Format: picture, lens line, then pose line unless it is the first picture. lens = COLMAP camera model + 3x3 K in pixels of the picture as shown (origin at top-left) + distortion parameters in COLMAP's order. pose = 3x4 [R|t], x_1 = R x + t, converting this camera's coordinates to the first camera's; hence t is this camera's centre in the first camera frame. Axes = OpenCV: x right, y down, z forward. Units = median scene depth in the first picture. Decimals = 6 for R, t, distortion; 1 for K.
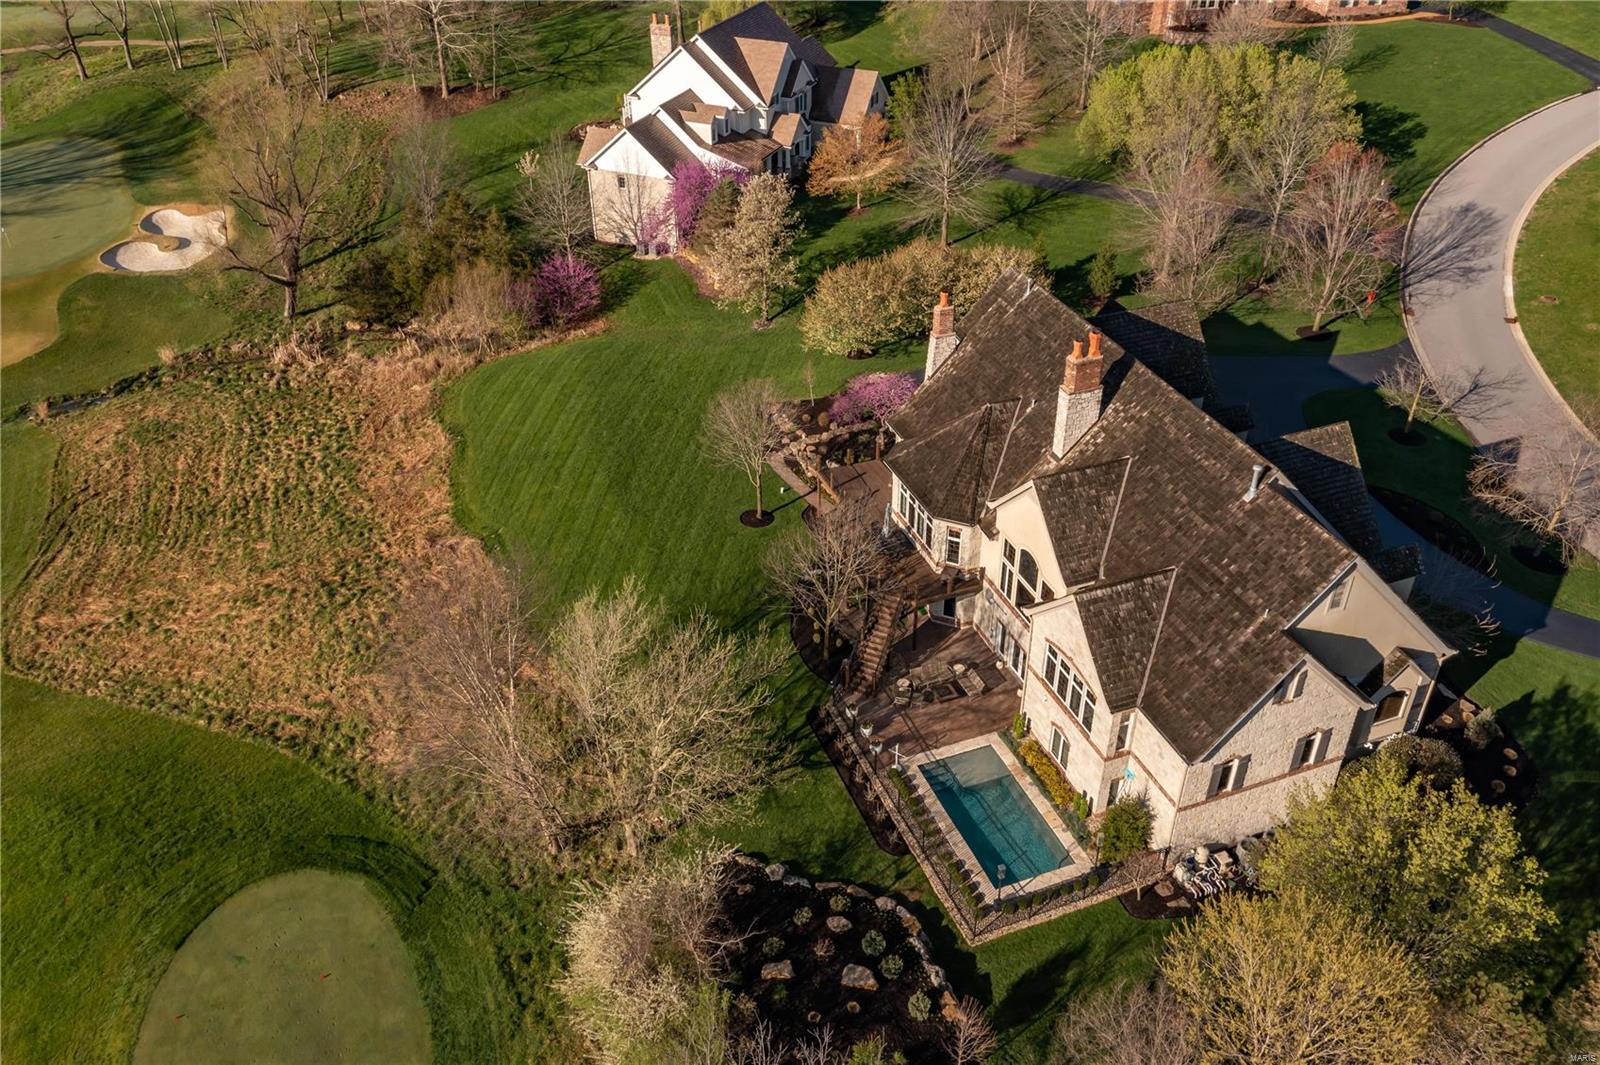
lens RADIAL K [[1311.7, 0, 782.5], [0, 1311.7, 497.1], [0, 0, 1]] dist [-0.002106, 0.008477]
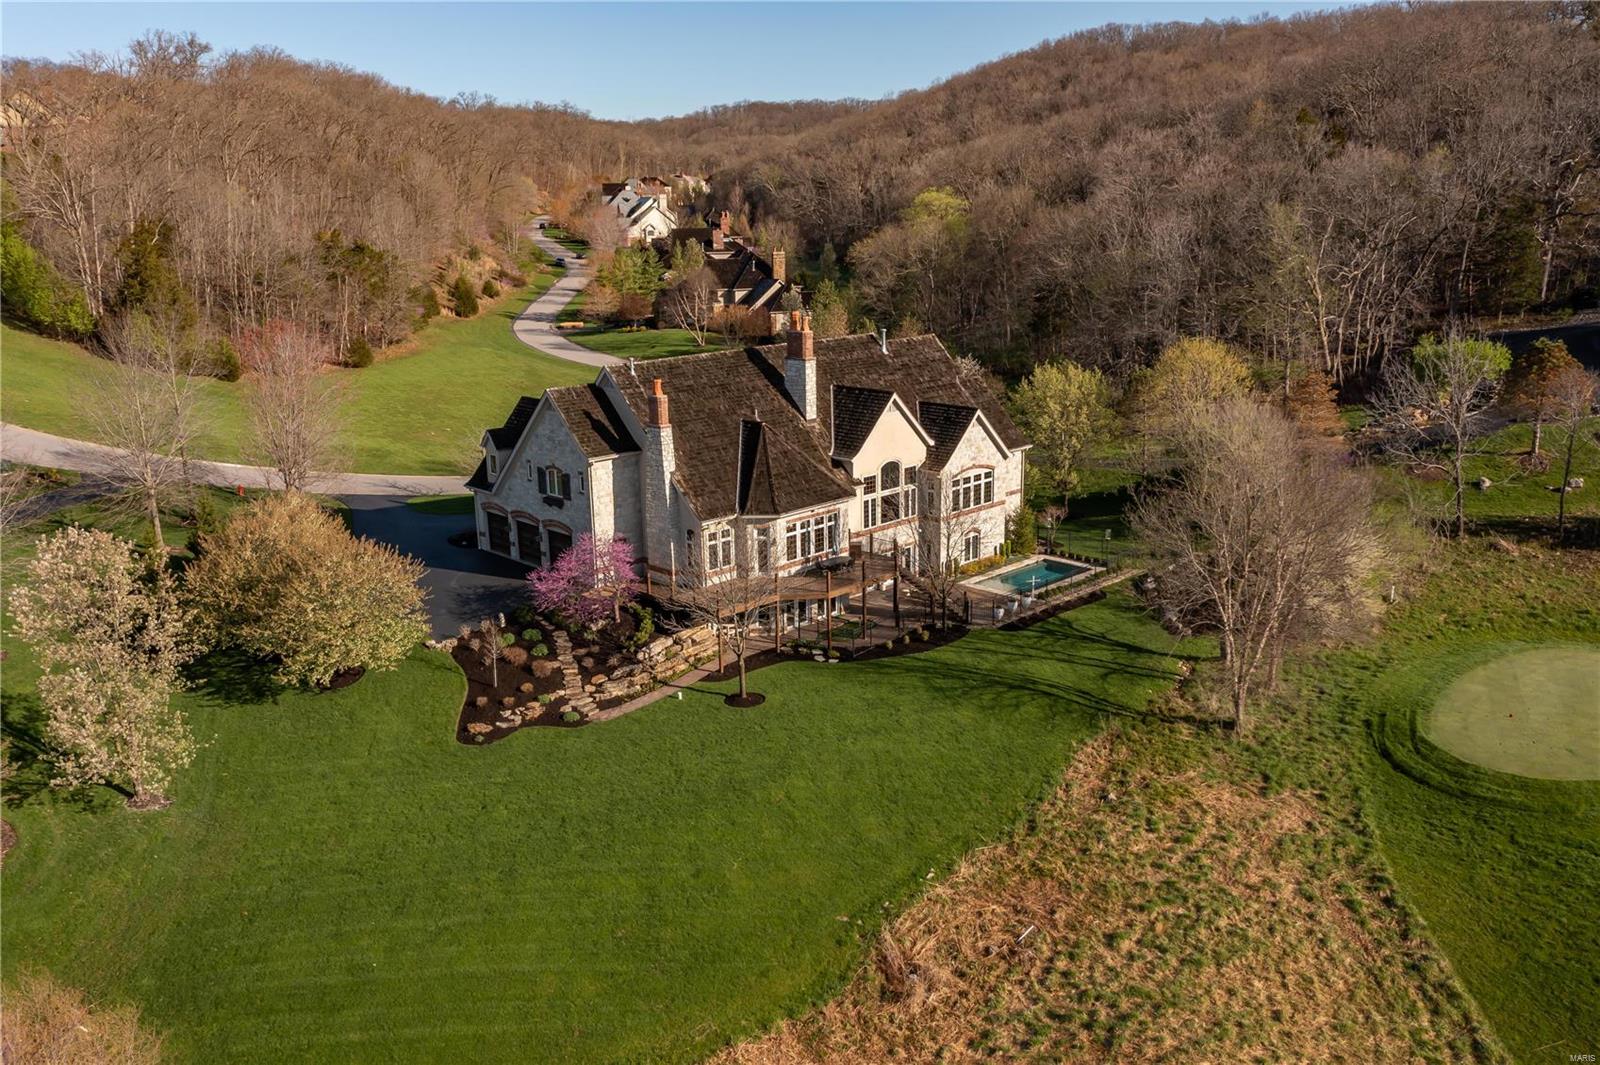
lens RADIAL K [[1311.7, 0, 830.8], [0, 1311.7, 499.6], [0, 0, 1]] dist [-0.002106, 0.008477]
pose [[-0.422256, -0.178803, 0.888667, -0.758531], [0.518048, 0.756882, 0.398442, -0.381962], [-0.743859, 0.628617, -0.226969, 1.103681]]
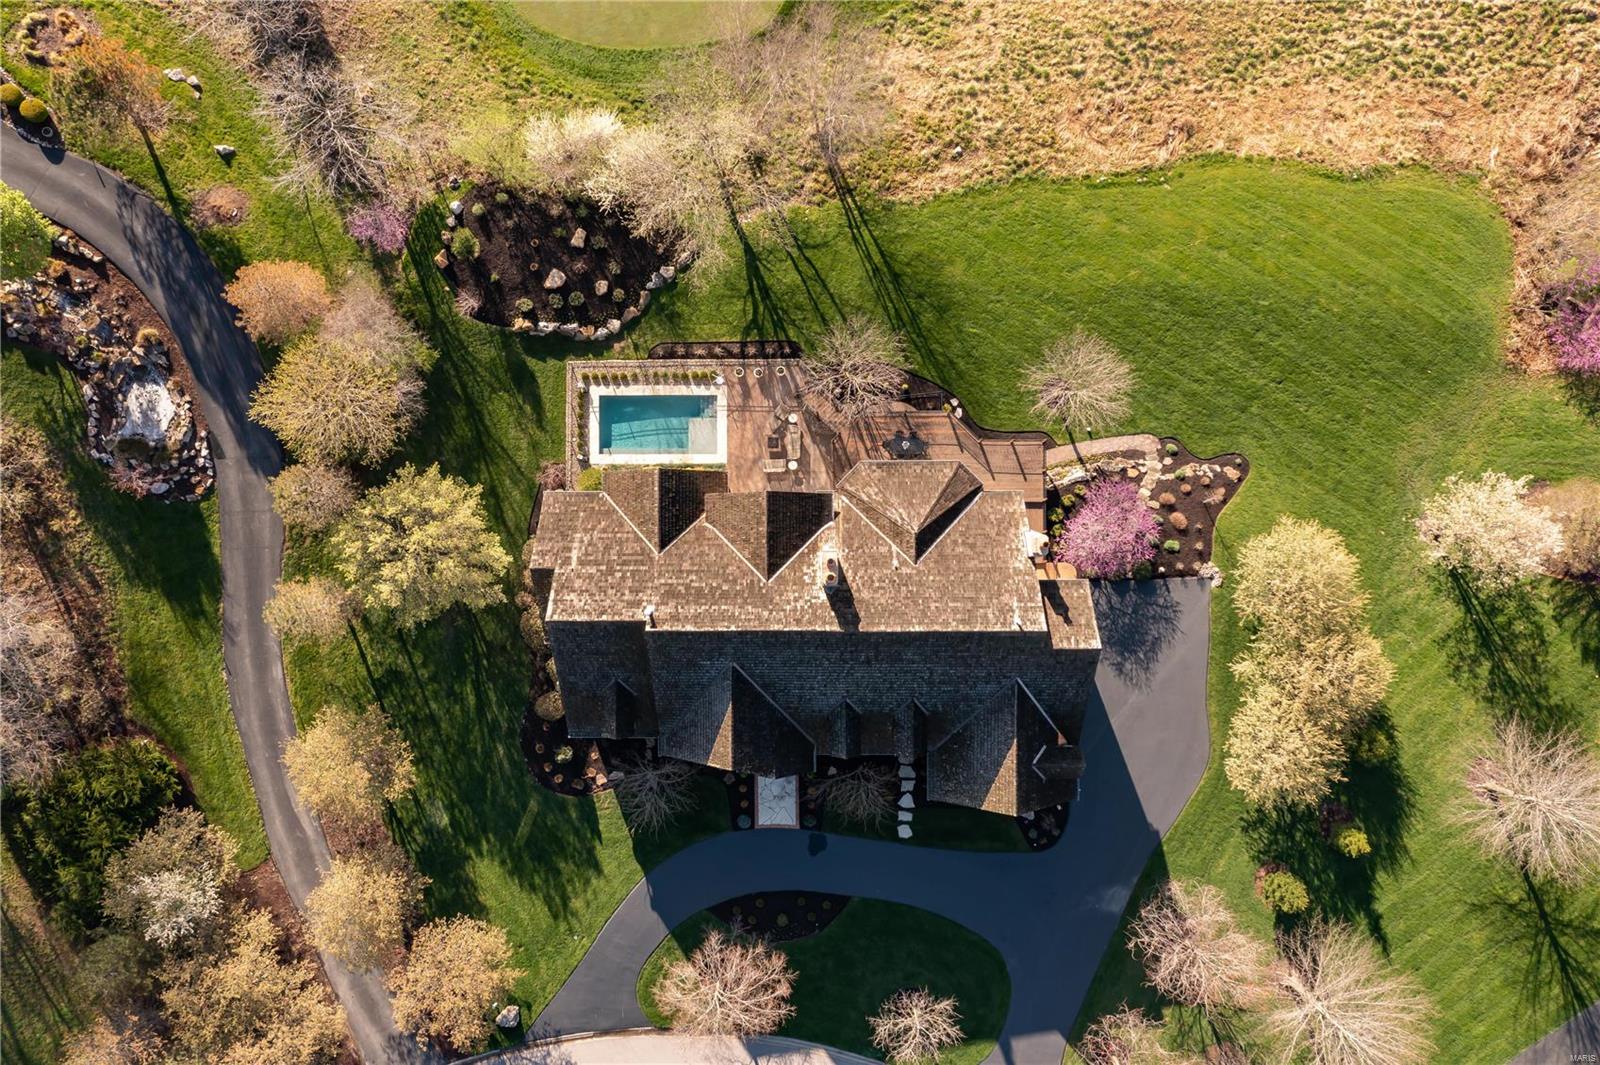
lens RADIAL K [[1311.7, 0, 790.2], [0, 1311.7, 519.4], [0, 0, 1]] dist [-0.002106, 0.008477]
pose [[-0.345774, 0.938237, -0.012334, 0.175146], [-0.499542, -0.172940, 0.848852, -0.845835], [0.794291, 0.299672, 0.528487, 0.289412]]
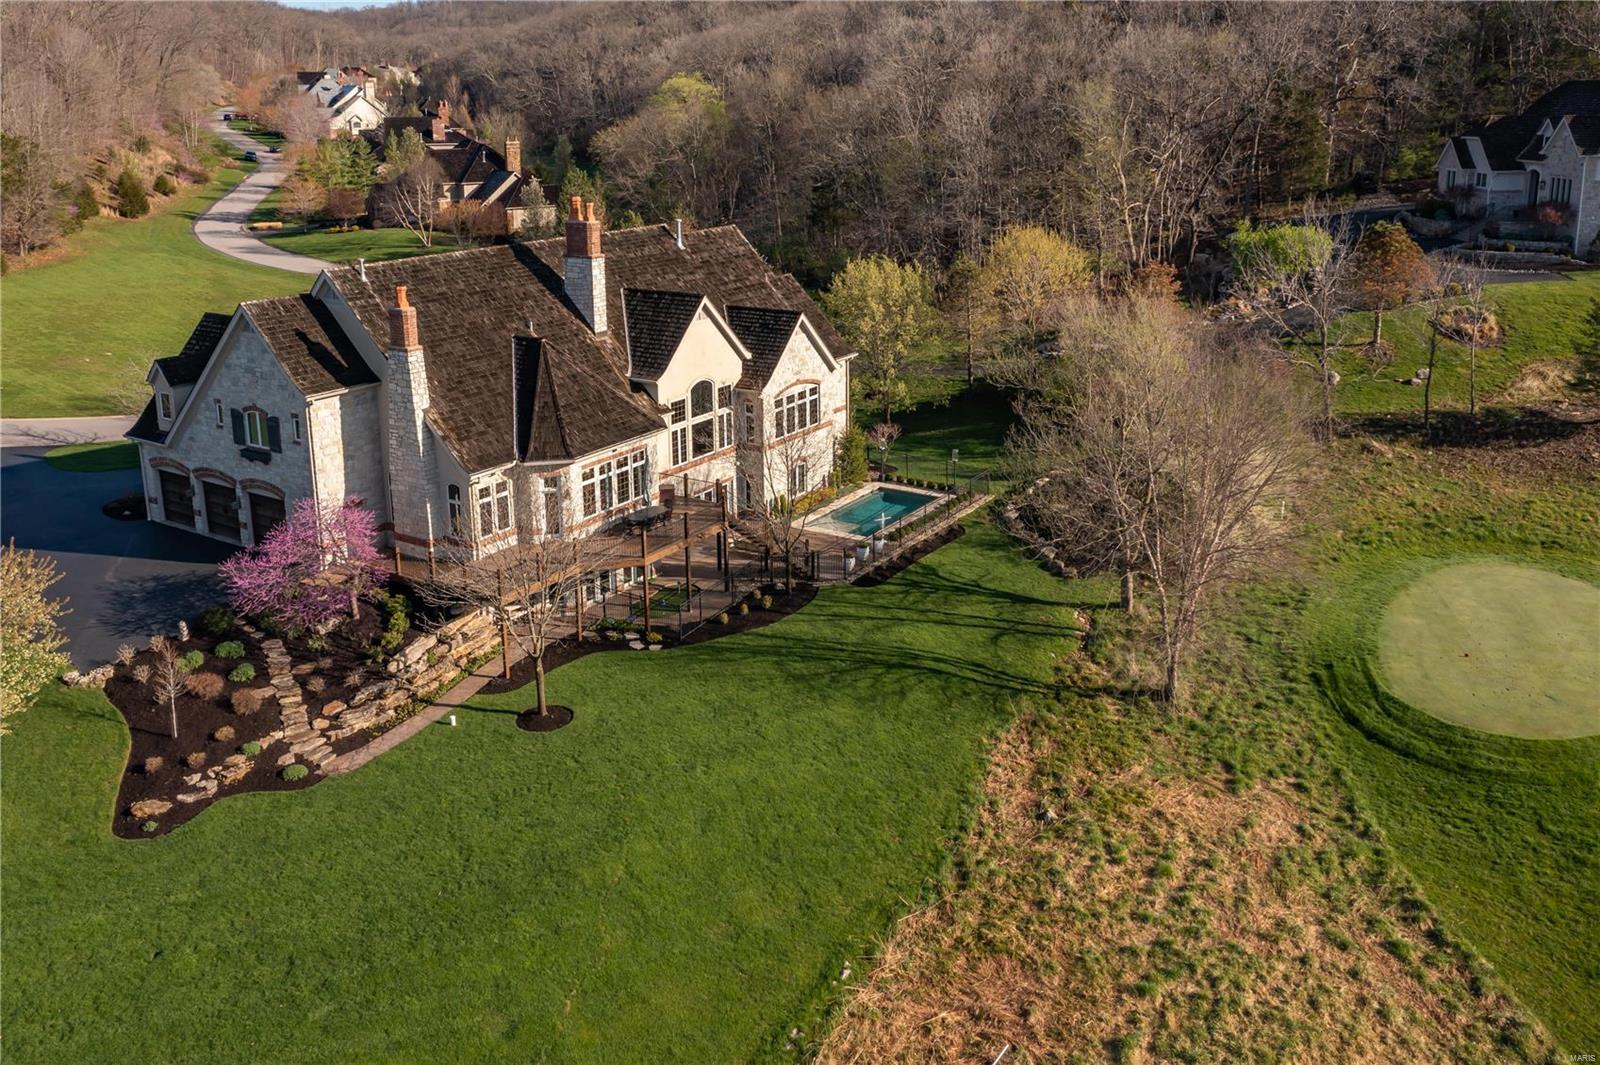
lens RADIAL K [[1311.7, 0, 853.7], [0, 1311.7, 371.0], [0, 0, 1]] dist [-0.002106, 0.008477]
pose [[-0.615194, -0.140670, 0.775724, -0.559494], [0.448186, 0.747084, 0.490913, -0.339644], [-0.648588, 0.649675, -0.396555, 1.079508]]
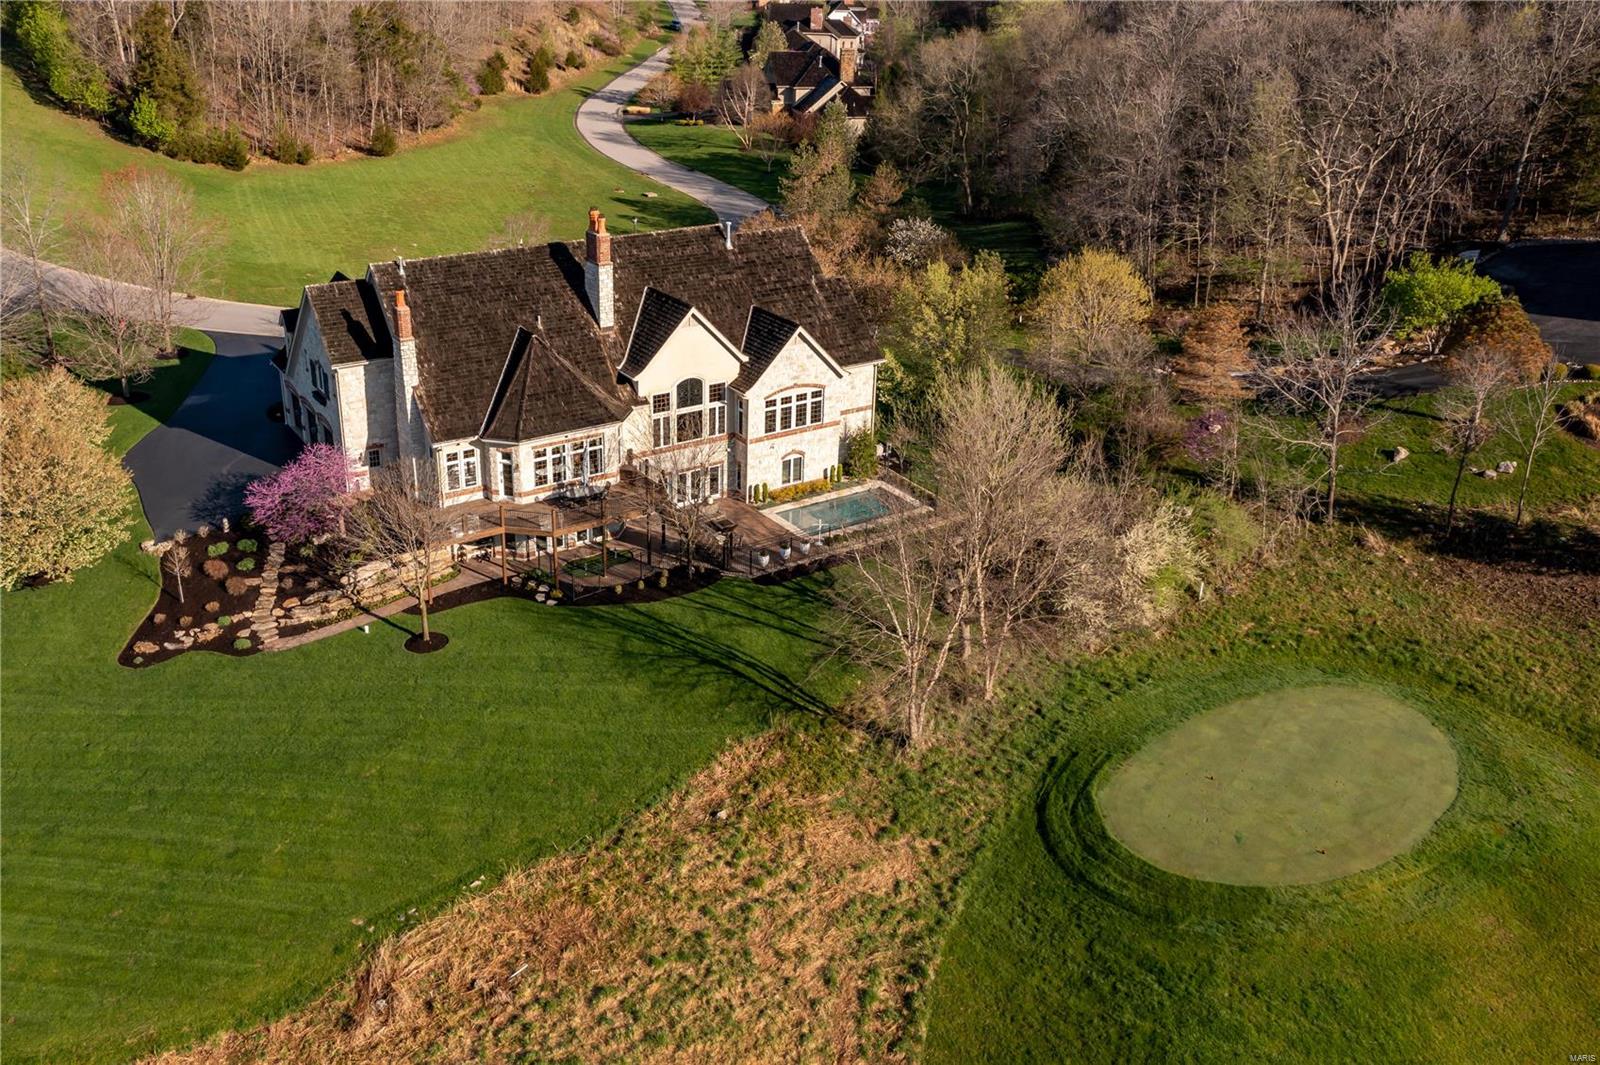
lens RADIAL K [[1362.9, 0, 800.0], [0, 1362.9, 444.5], [0, 0, 1]] dist [-0.009976, 0.028198]
pose [[-0.243256, -0.337576, 0.909323, -0.802937], [0.515952, 0.748816, 0.416014, -0.306928], [-0.821352, 0.570365, -0.007981, 0.781705]]
